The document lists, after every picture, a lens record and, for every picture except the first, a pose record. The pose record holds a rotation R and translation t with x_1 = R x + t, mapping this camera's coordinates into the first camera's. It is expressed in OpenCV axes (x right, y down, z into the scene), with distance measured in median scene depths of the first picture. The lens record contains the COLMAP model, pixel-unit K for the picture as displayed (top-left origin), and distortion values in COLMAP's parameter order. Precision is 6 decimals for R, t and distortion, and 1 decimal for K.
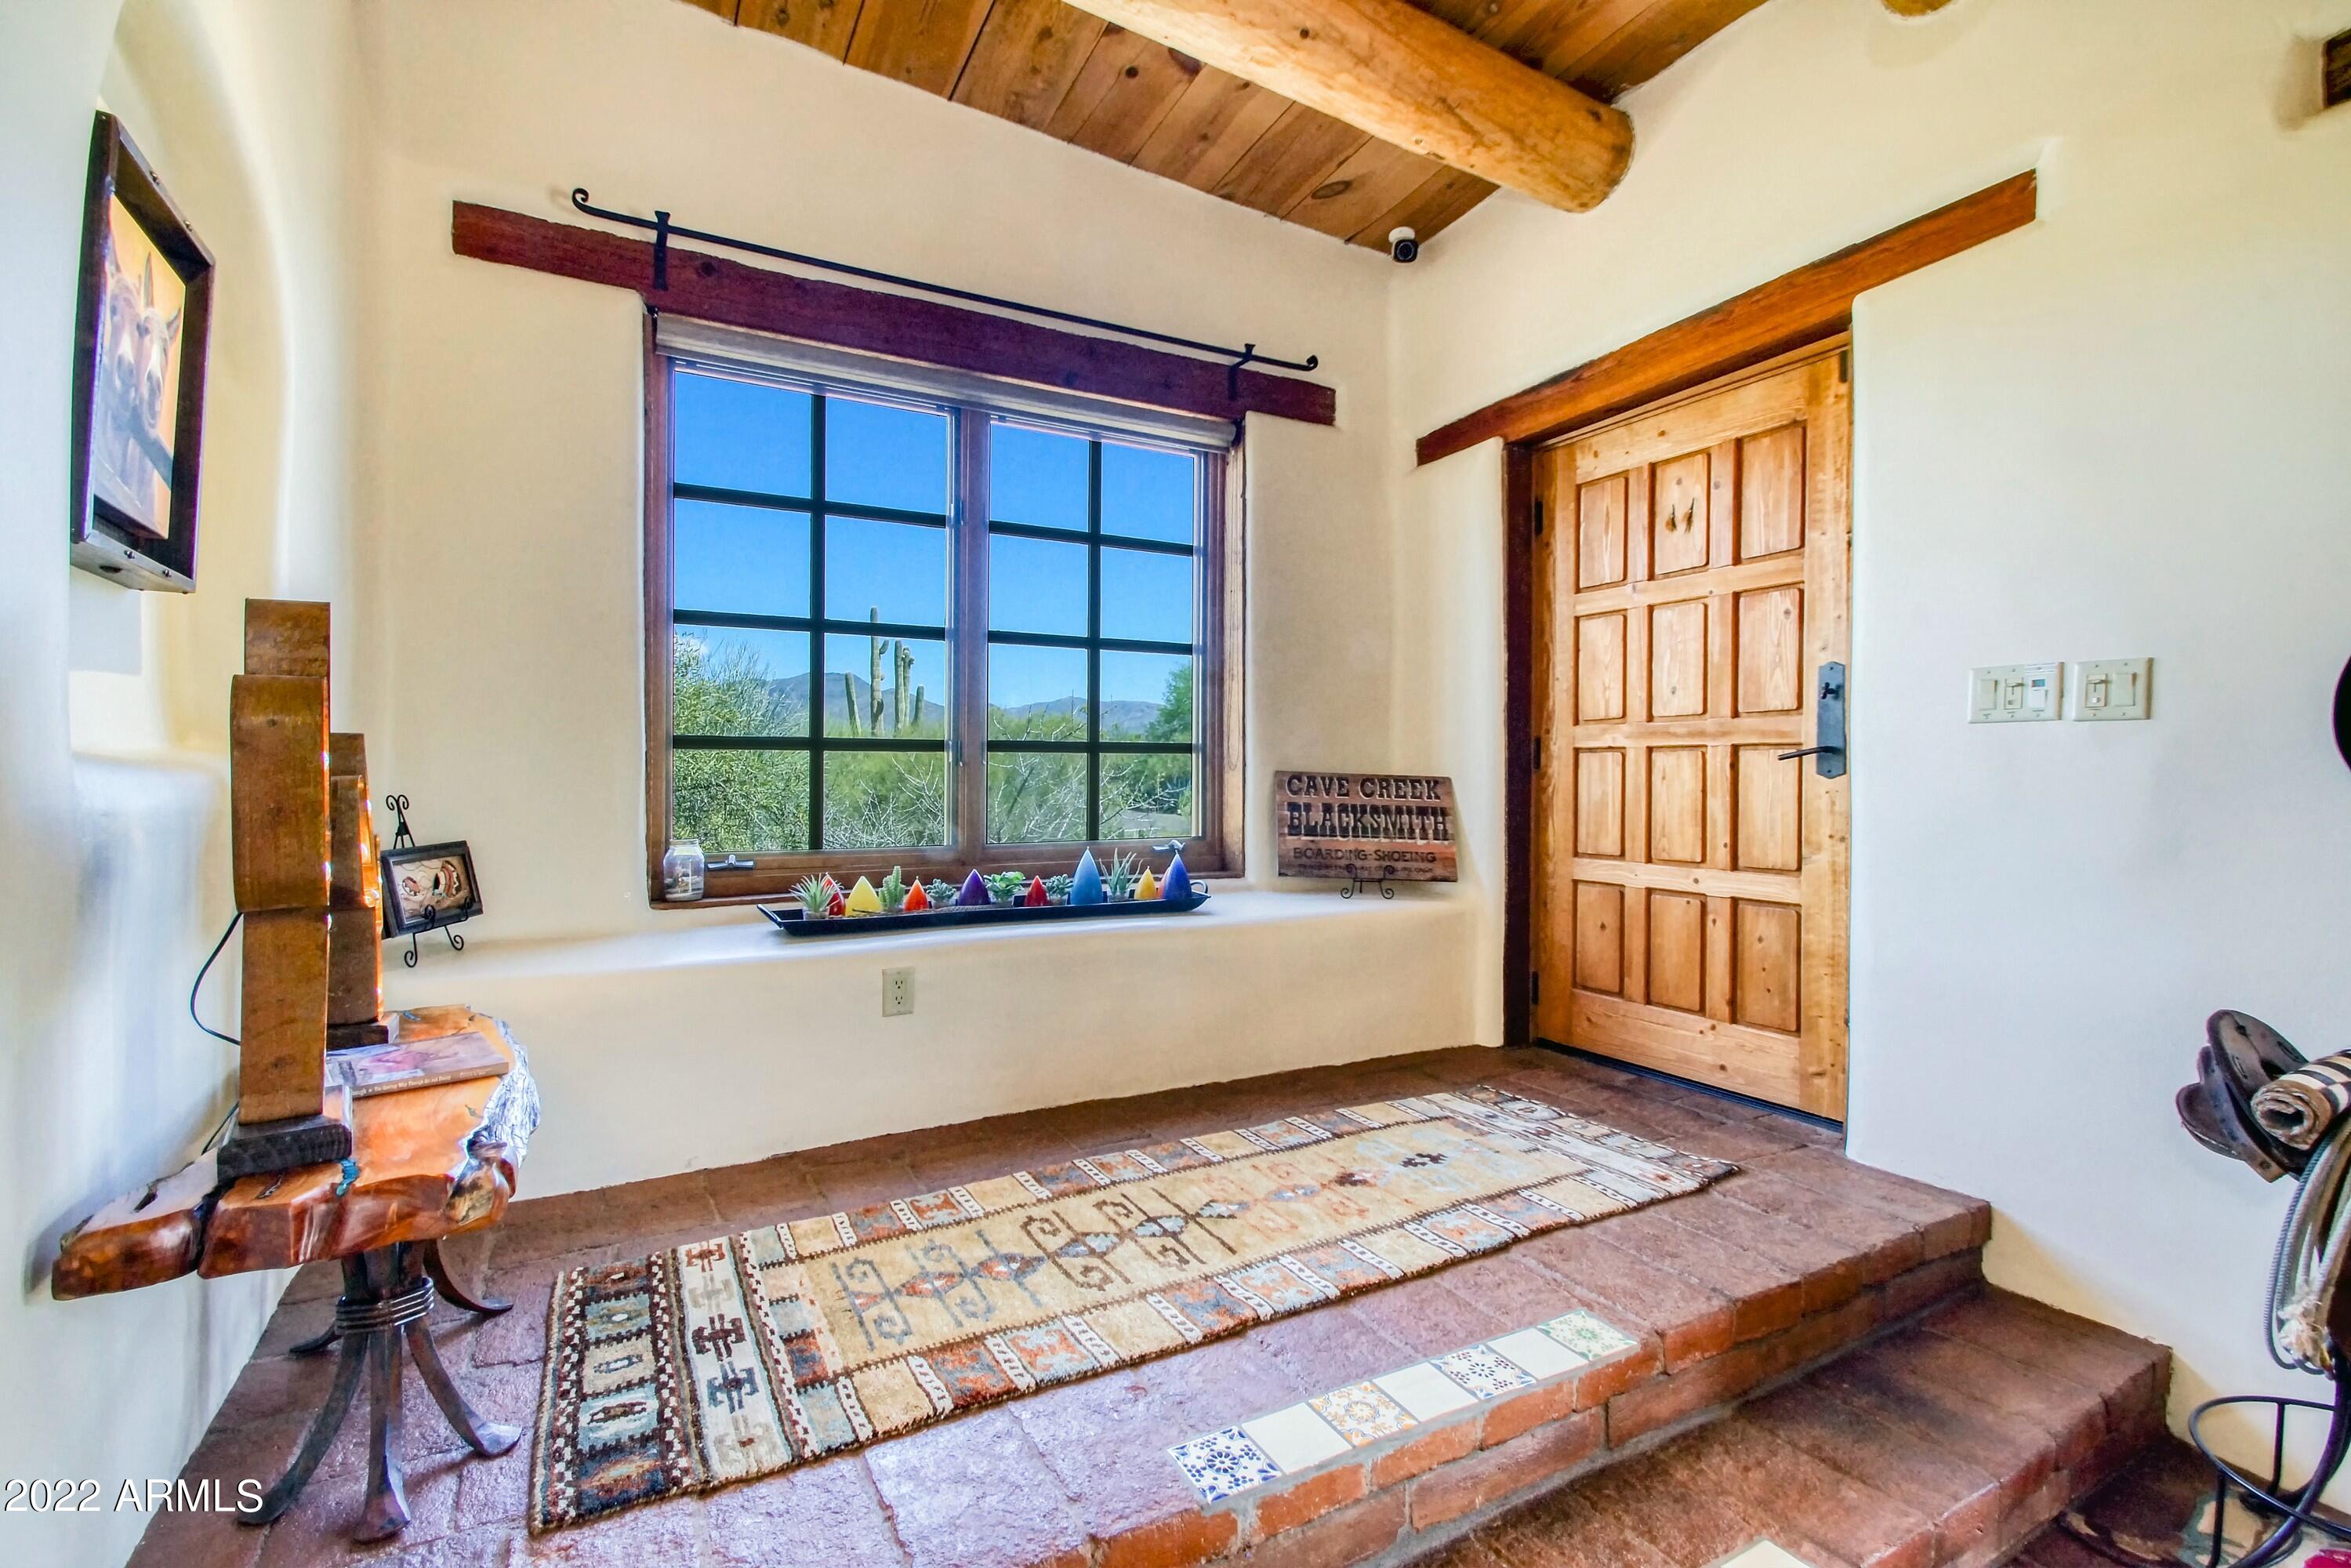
lens RADIAL K [[1051.7, 0, 1166.6], [0, 1051.7, 778.8], [0, 0, 1]] dist [0.009091, -0.008960]
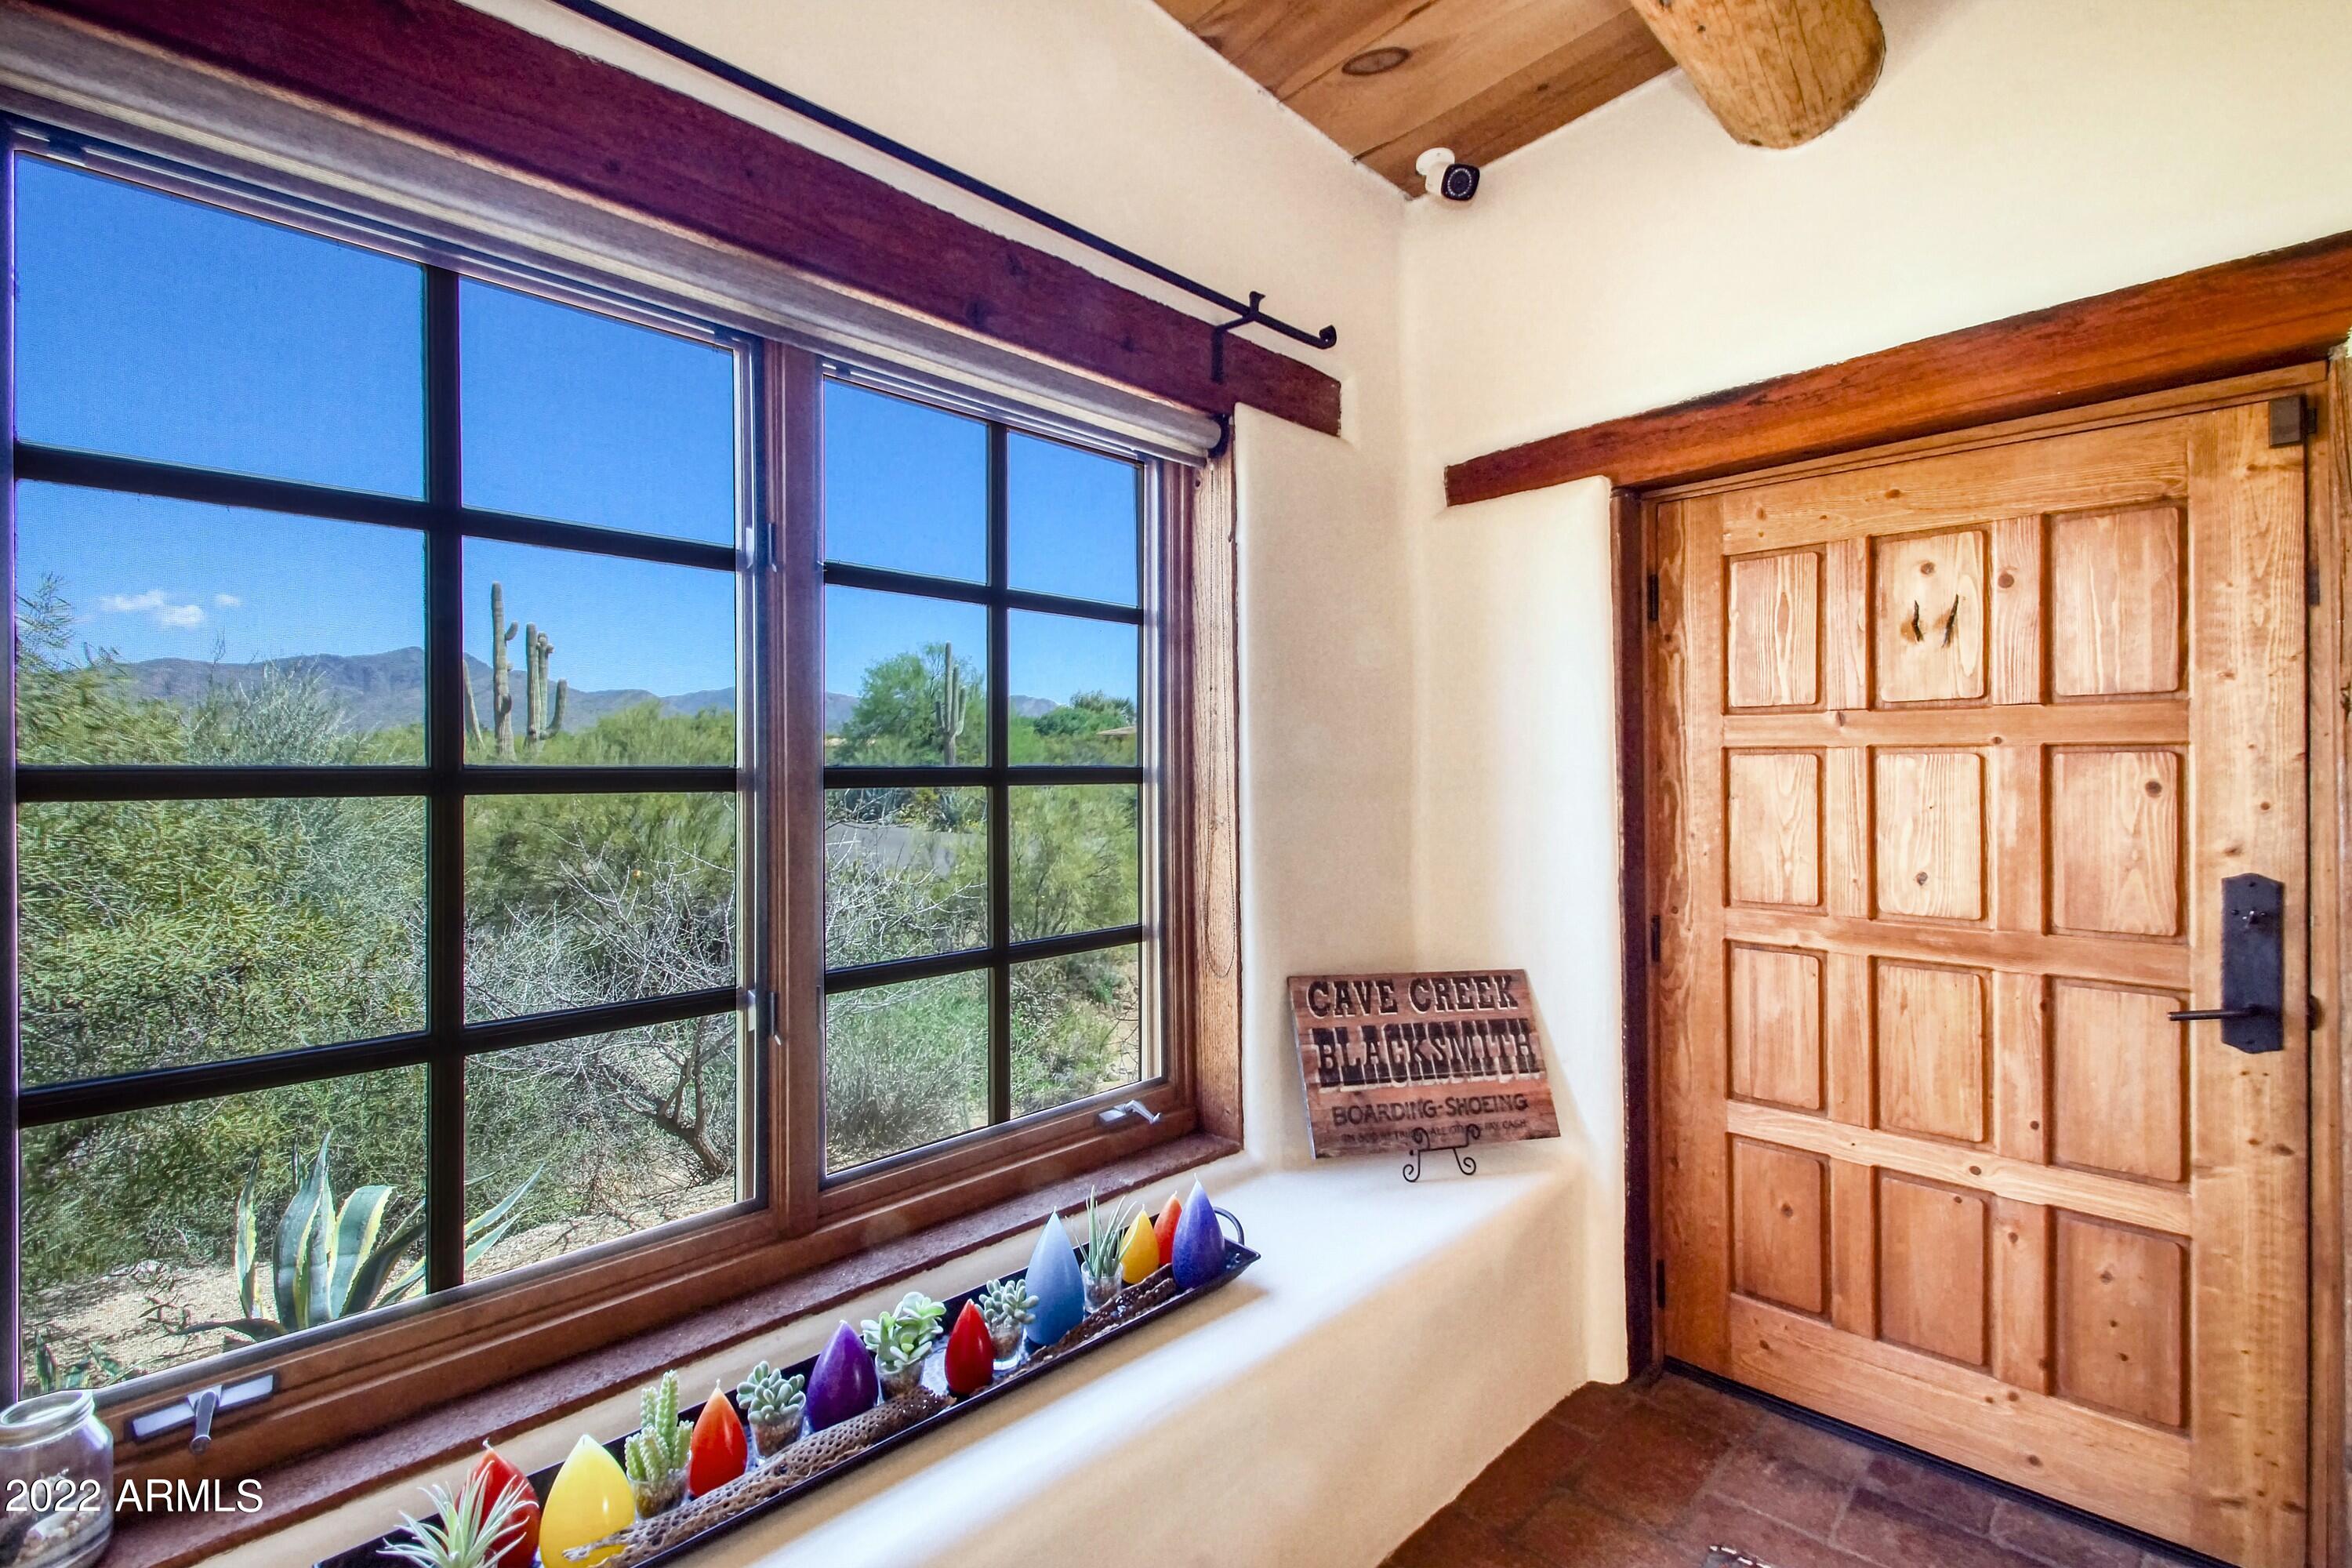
lens RADIAL K [[1052.1, 0, 1174.3], [0, 1052.1, 791.2], [0, 0, 1]] dist [0.009091, -0.008960]
pose [[0.958212, -0.010005, 0.285883, -0.156487], [0.006361, 0.999886, 0.013674, -0.140935], [-0.285988, -0.011284, 0.958167, 0.454622]]
